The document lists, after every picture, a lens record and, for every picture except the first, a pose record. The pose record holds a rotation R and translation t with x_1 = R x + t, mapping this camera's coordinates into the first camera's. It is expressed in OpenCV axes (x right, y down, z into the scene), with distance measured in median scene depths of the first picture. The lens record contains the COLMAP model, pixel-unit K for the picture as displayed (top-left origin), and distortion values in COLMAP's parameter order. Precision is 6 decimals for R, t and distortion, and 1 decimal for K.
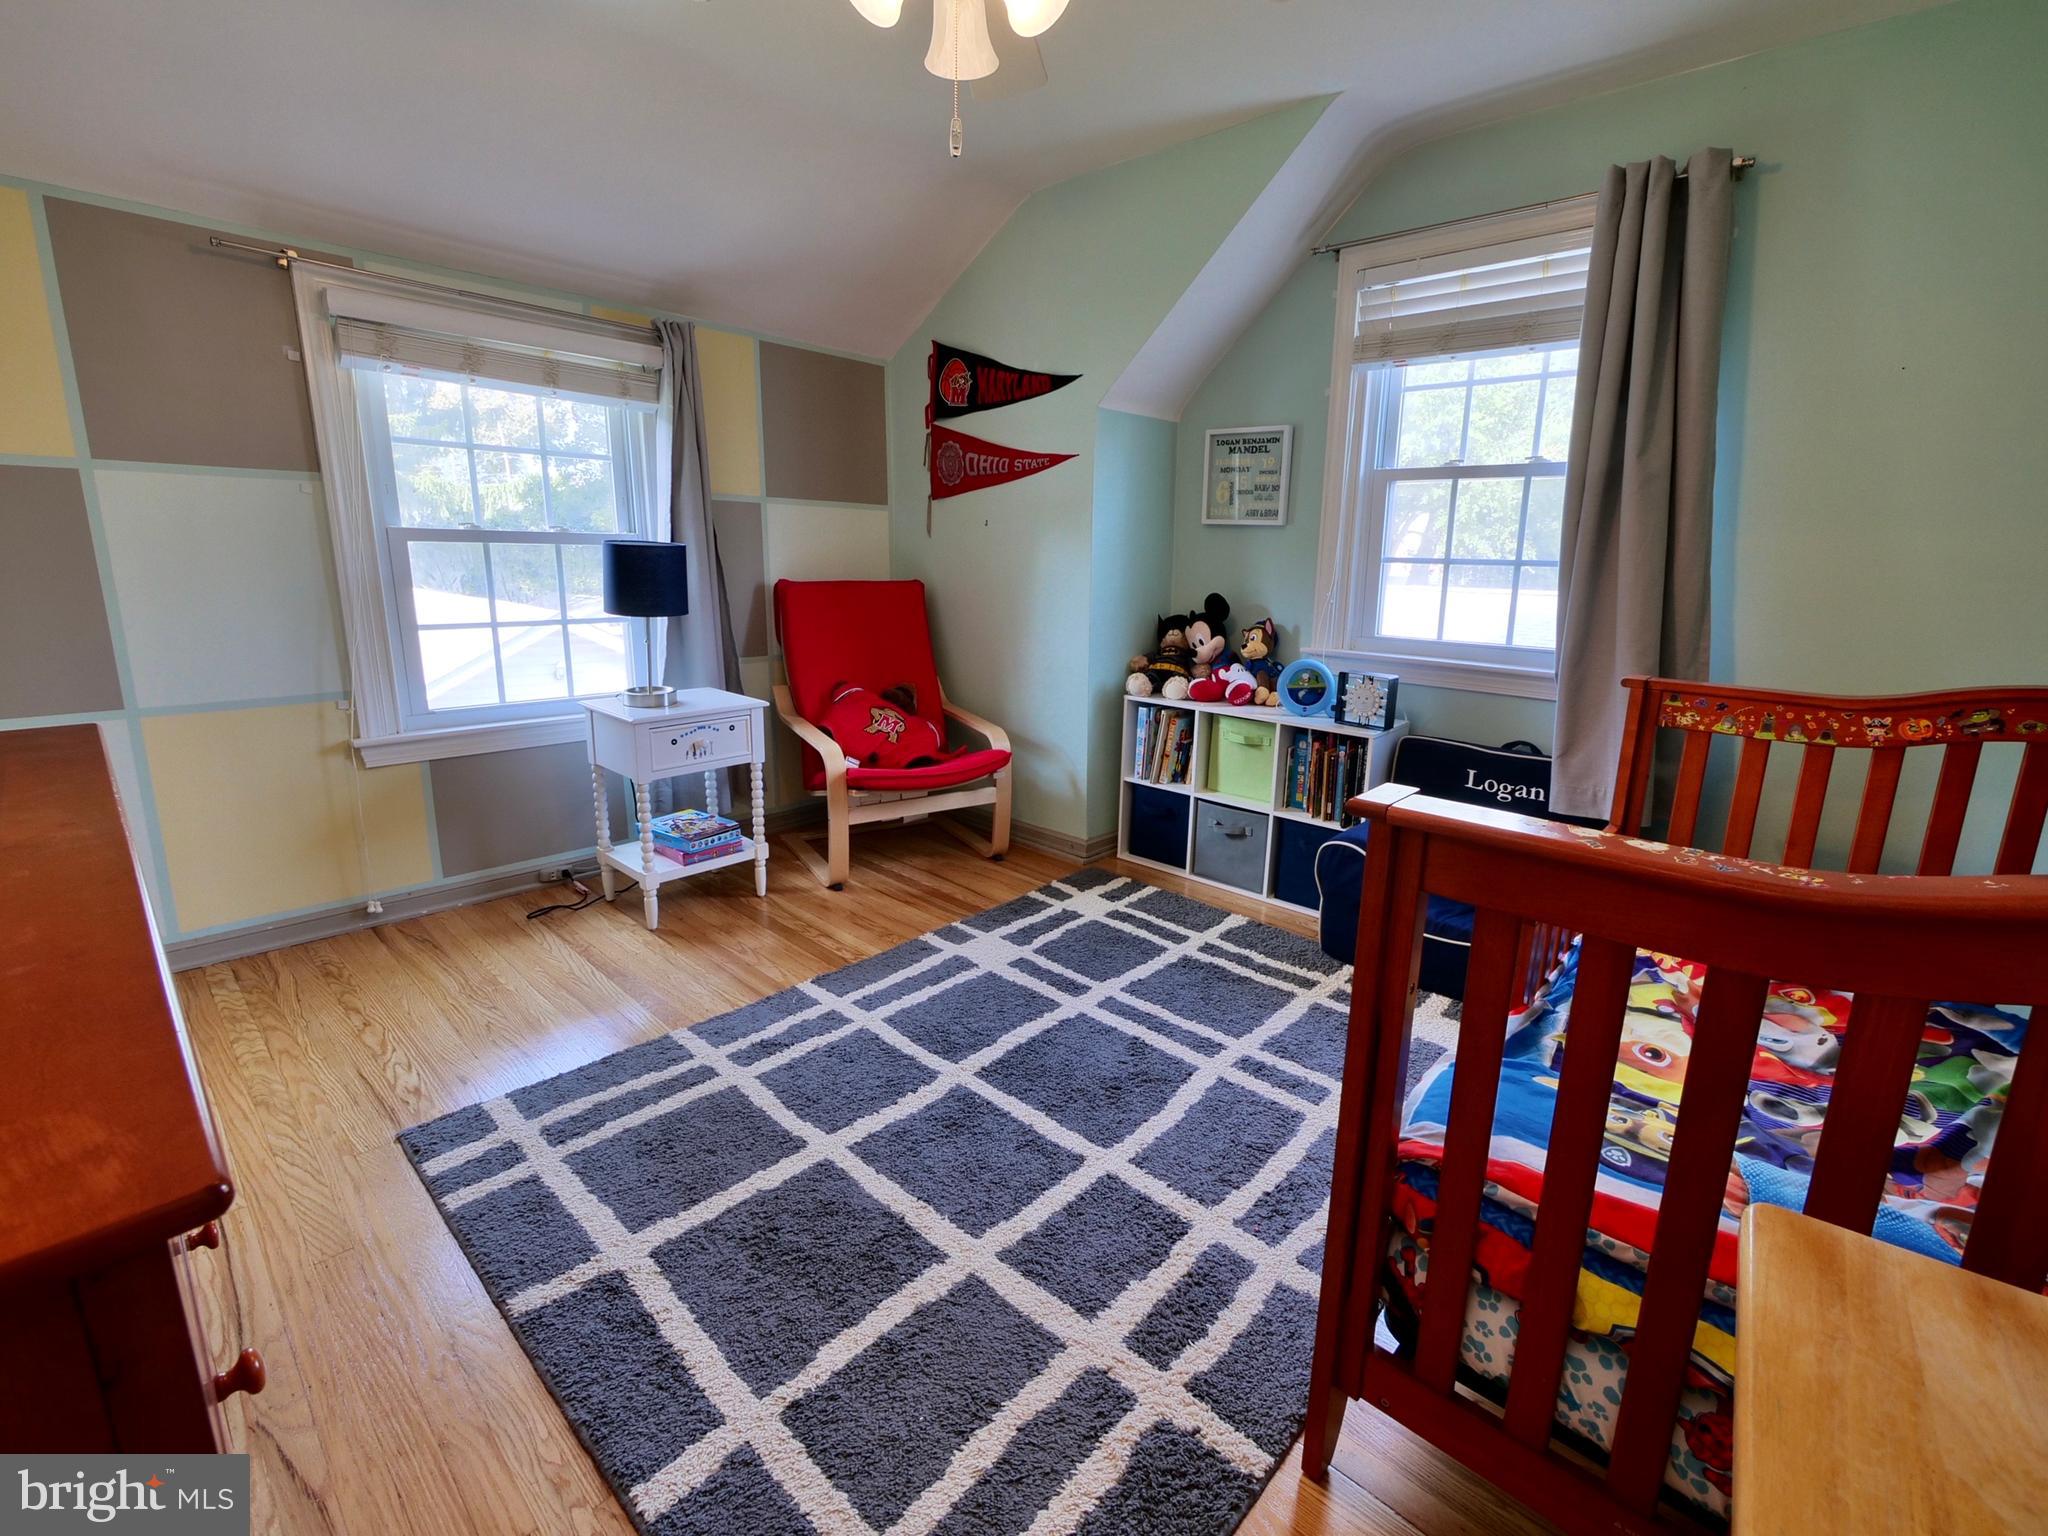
lens RADIAL K [[902.7, 0, 1031.7], [0, 902.7, 750.5], [0, 0, 1]] dist [-0.004654, 0.000503]
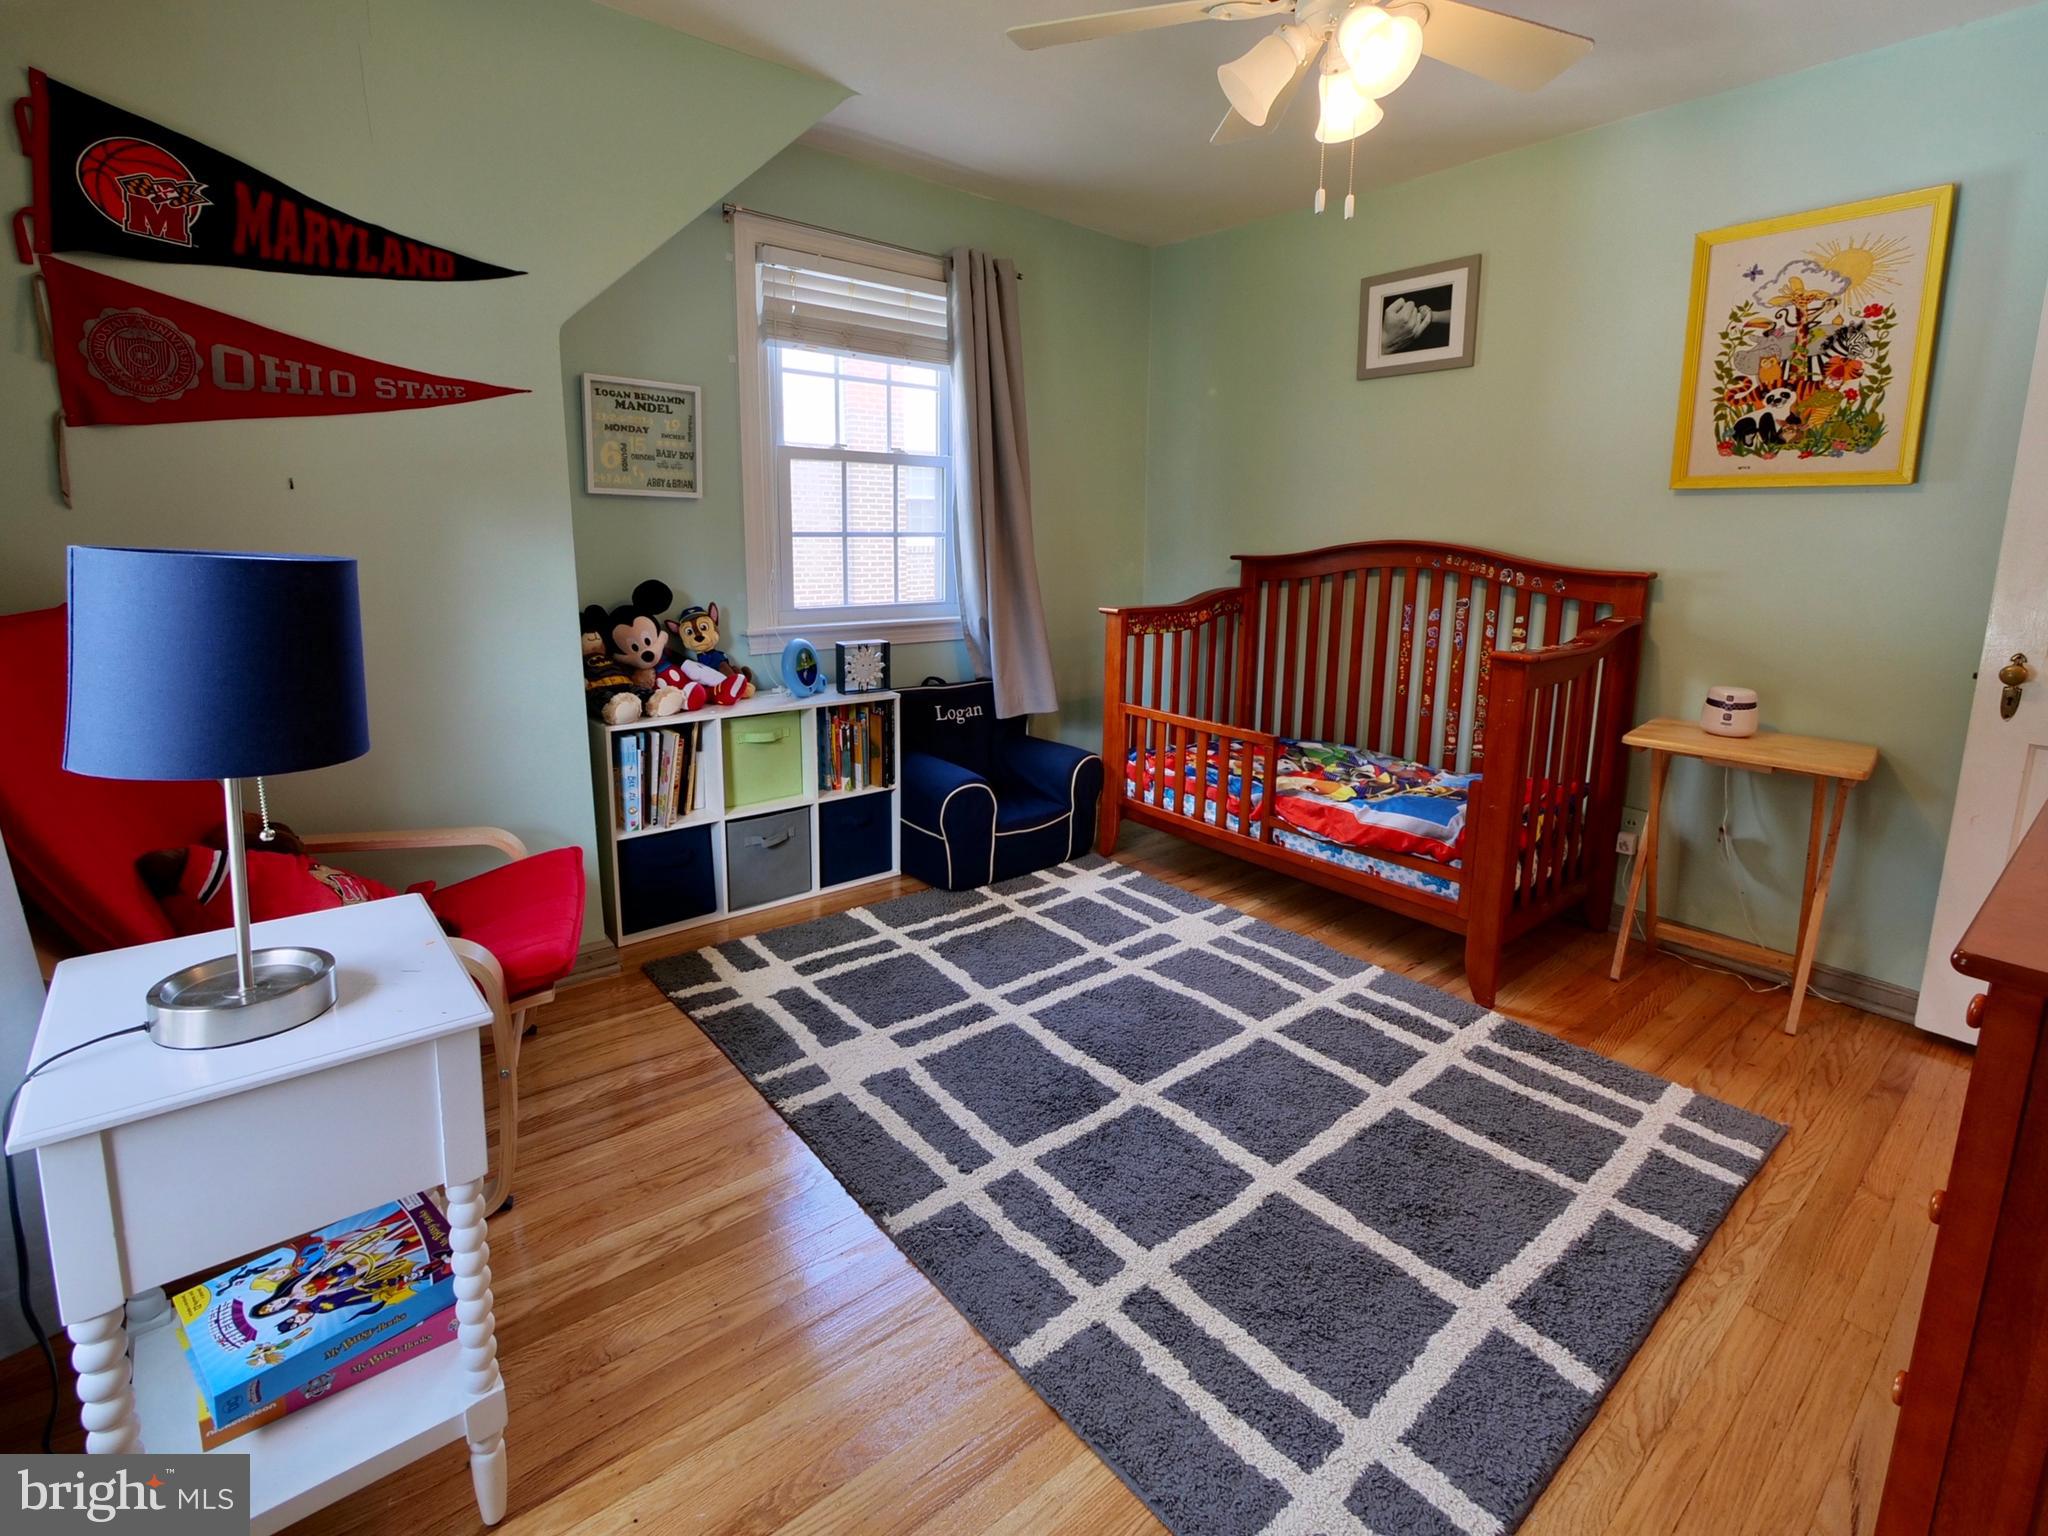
lens RADIAL K [[956.9, 0, 1057.0], [0, 956.9, 696.7], [0, 0, 1]] dist [-0.004305, 0.000025]
pose [[0.115206, -0.193061, 0.974400, -0.752031], [0.203724, 0.964672, 0.167047, -0.173906], [-0.972226, 0.179264, 0.150467, 0.653450]]
